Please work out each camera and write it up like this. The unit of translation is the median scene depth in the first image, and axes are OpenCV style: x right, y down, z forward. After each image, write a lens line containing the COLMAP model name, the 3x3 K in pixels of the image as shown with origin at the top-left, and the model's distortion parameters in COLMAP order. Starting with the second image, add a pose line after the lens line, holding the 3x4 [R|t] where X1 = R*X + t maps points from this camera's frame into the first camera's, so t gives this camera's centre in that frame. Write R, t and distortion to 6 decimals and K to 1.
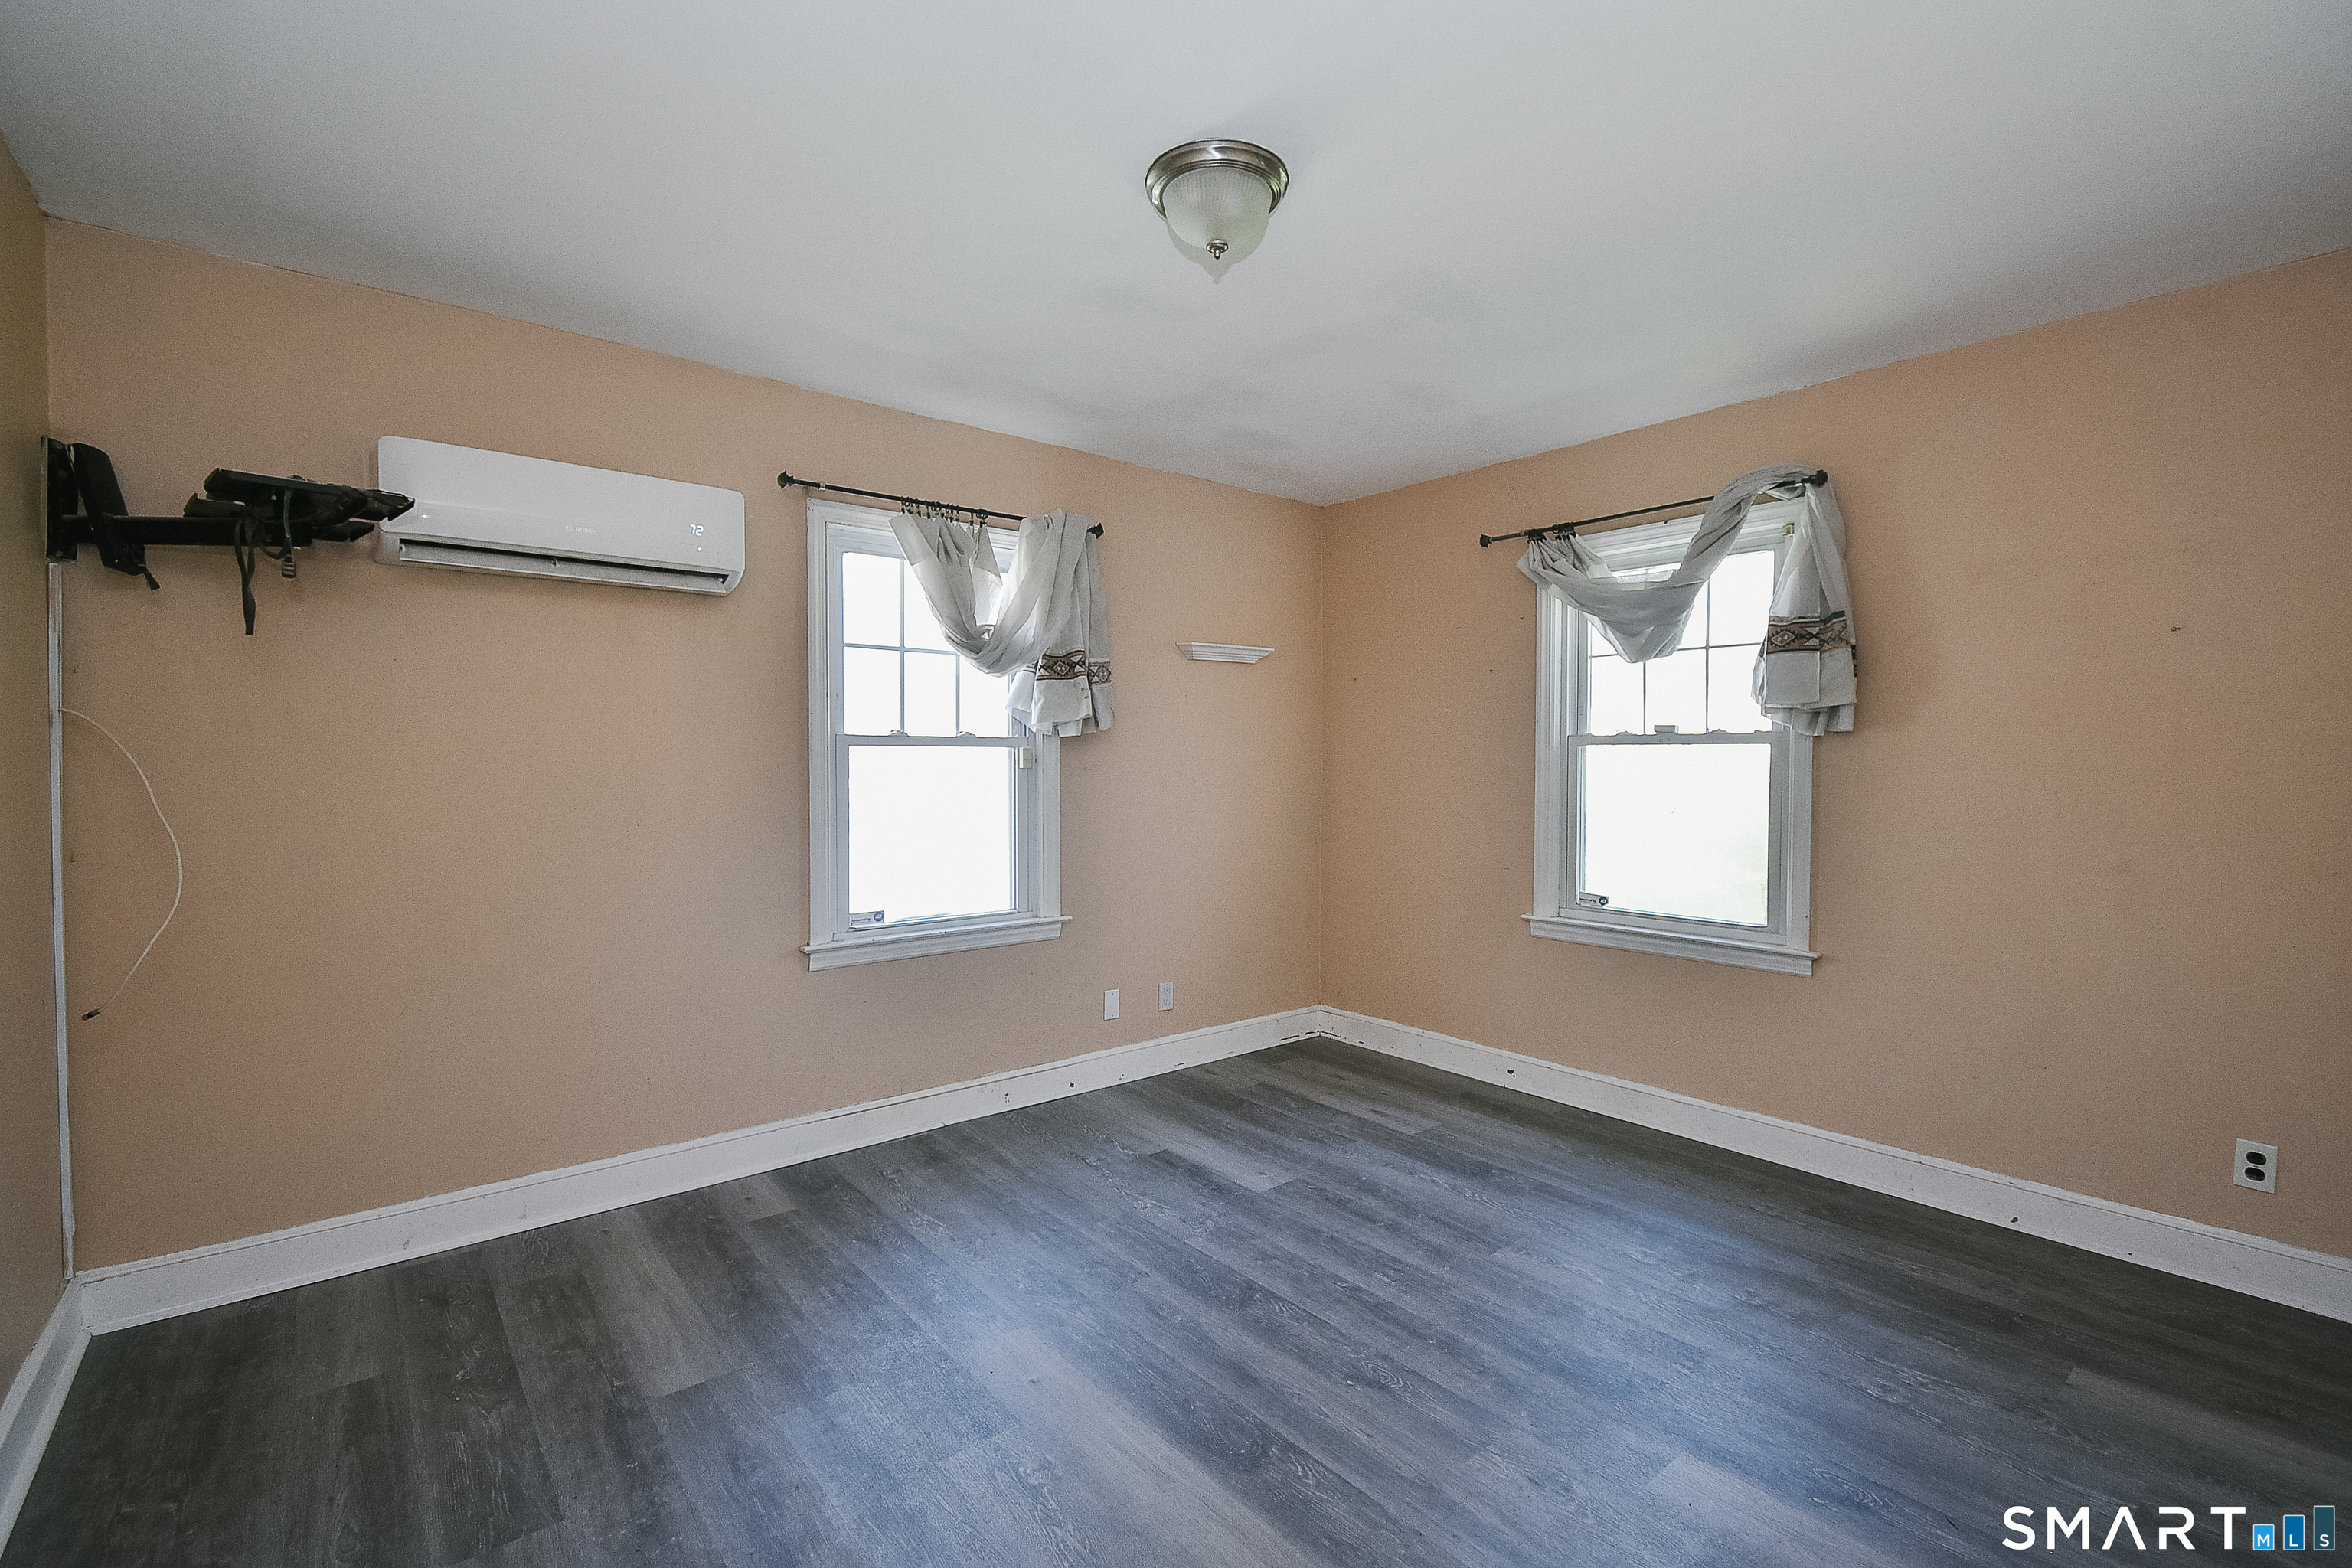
lens RADIAL K [[1044.7, 0, 1167.4], [0, 1044.7, 781.4], [0, 0, 1]] dist [0.005422, -0.000750]
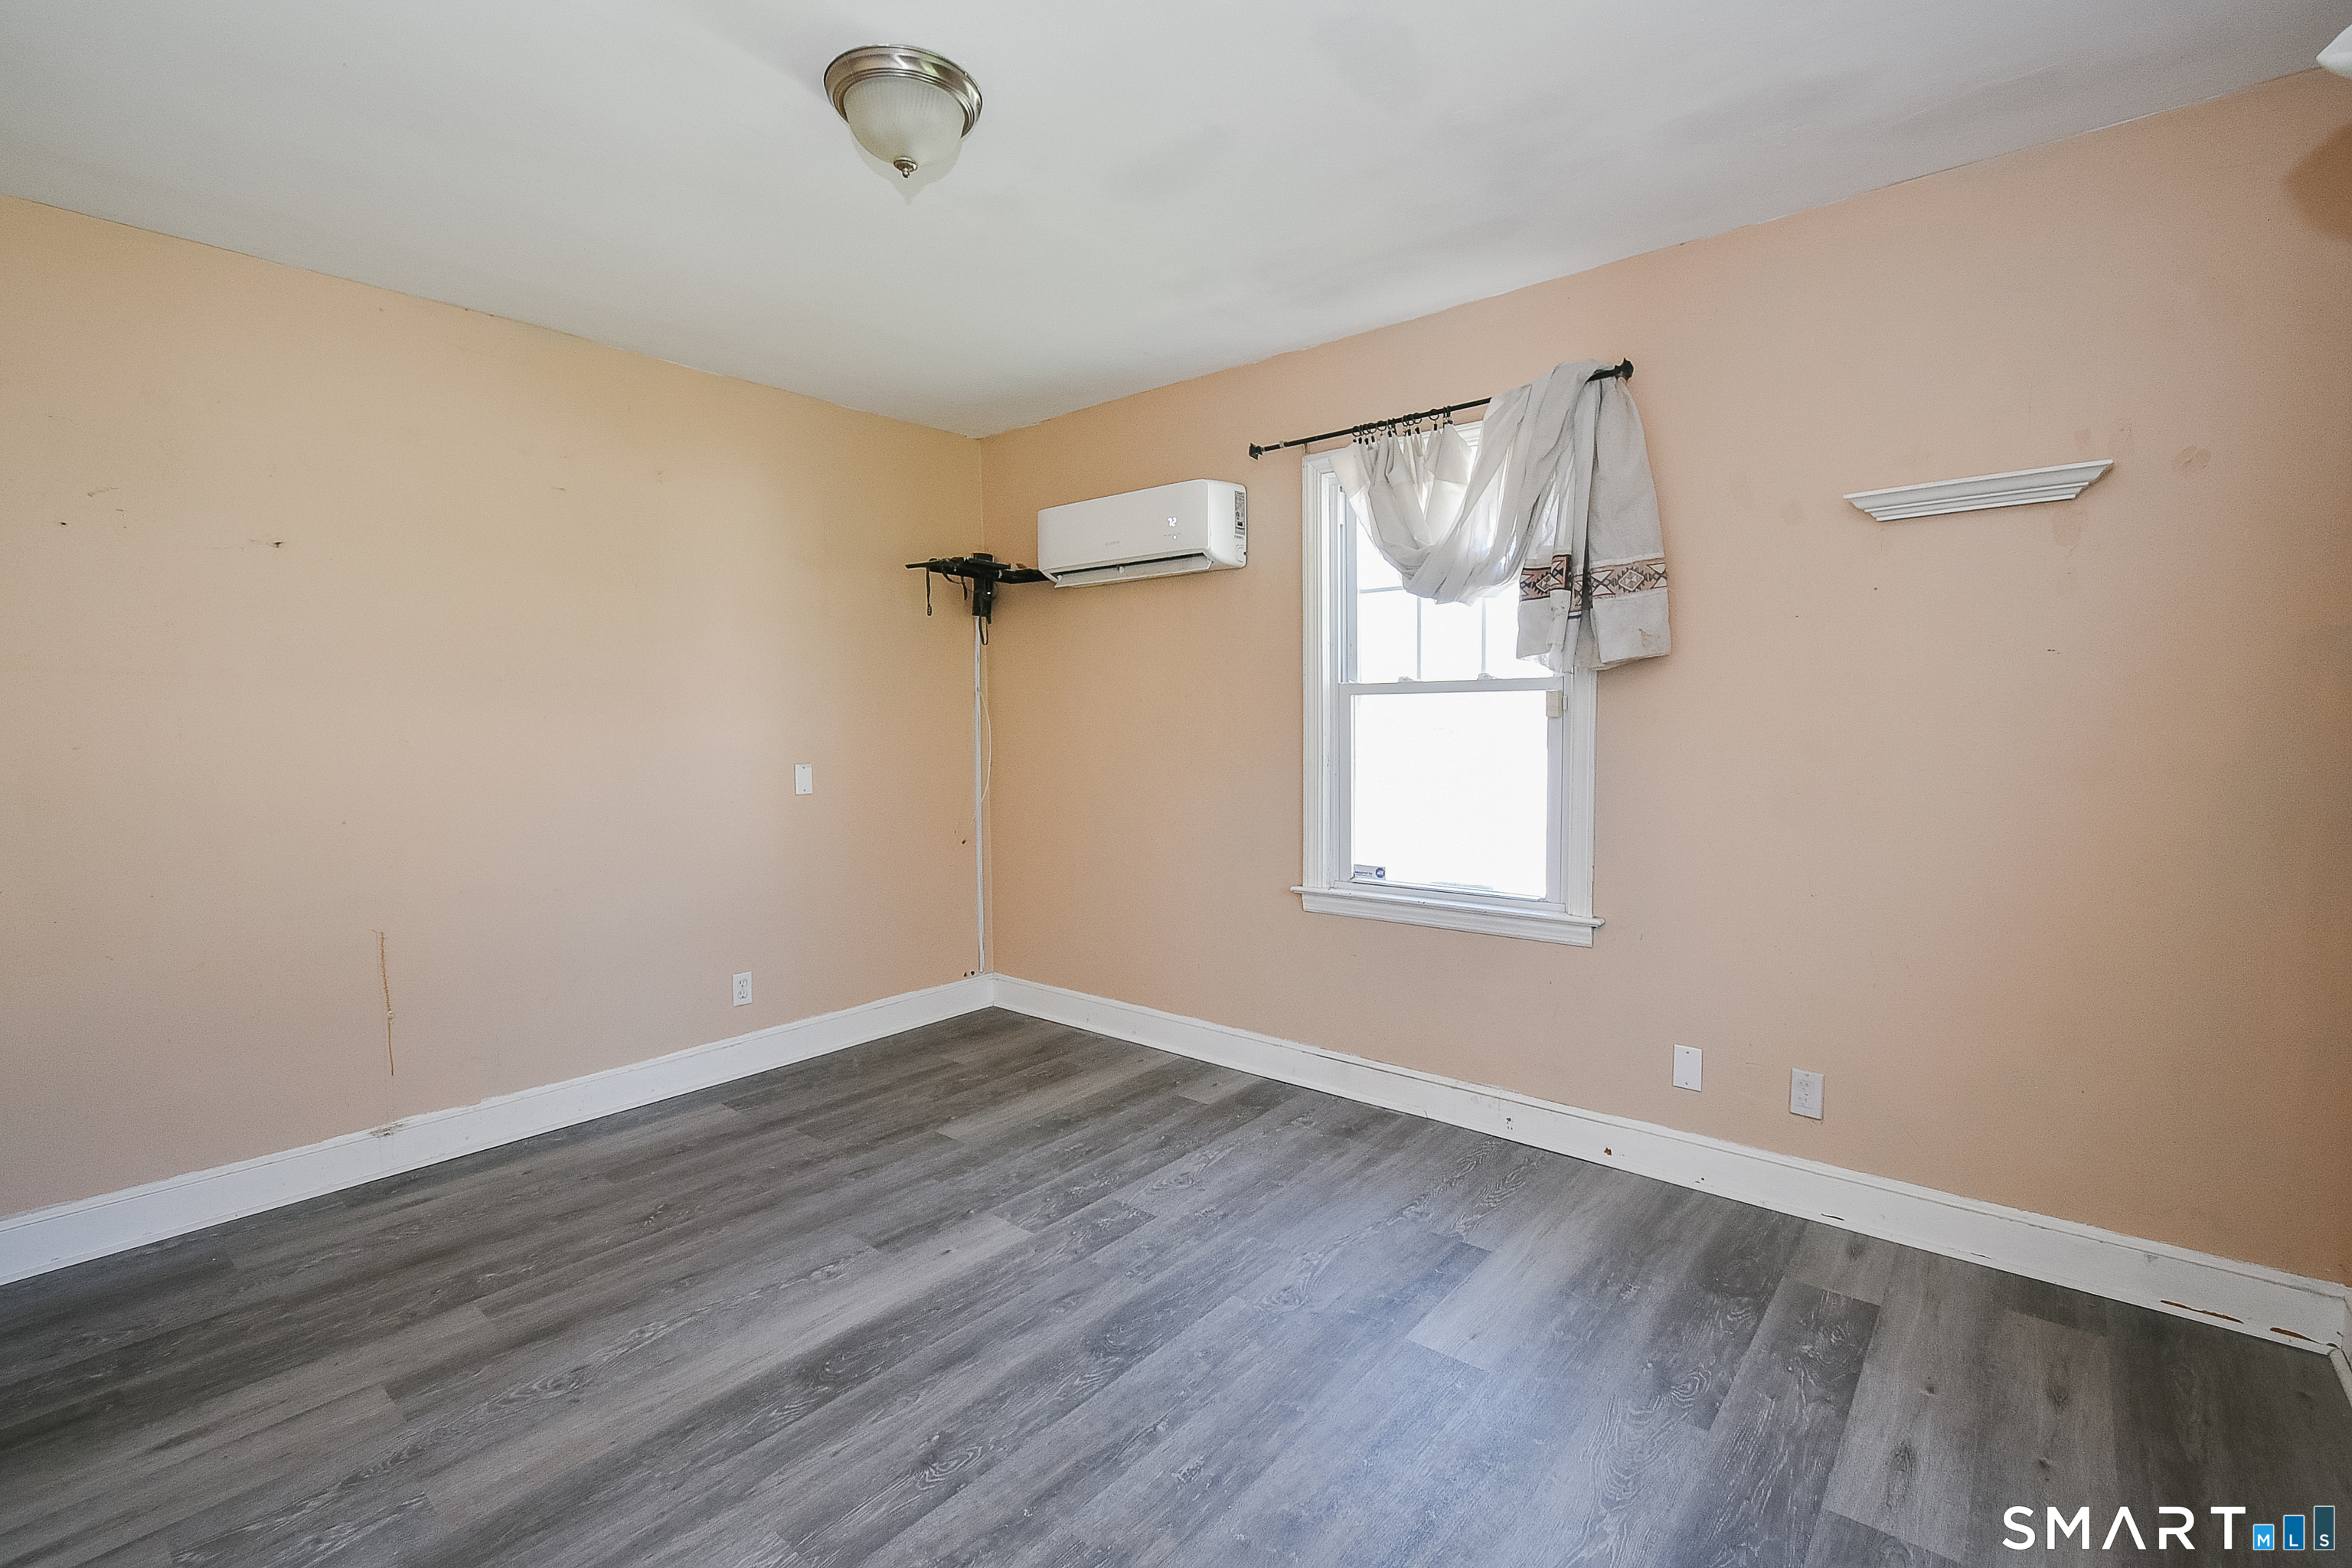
lens RADIAL K [[1056.5, 0, 1176.0], [0, 1056.5, 784.0], [0, 0, 1]] dist [0.001012, -0.000052]
pose [[0.175657, 0.063171, -0.982423, 0.698273], [-0.008217, 0.997998, 0.062703, -0.012202], [0.984417, -0.002942, 0.175824, 0.708175]]
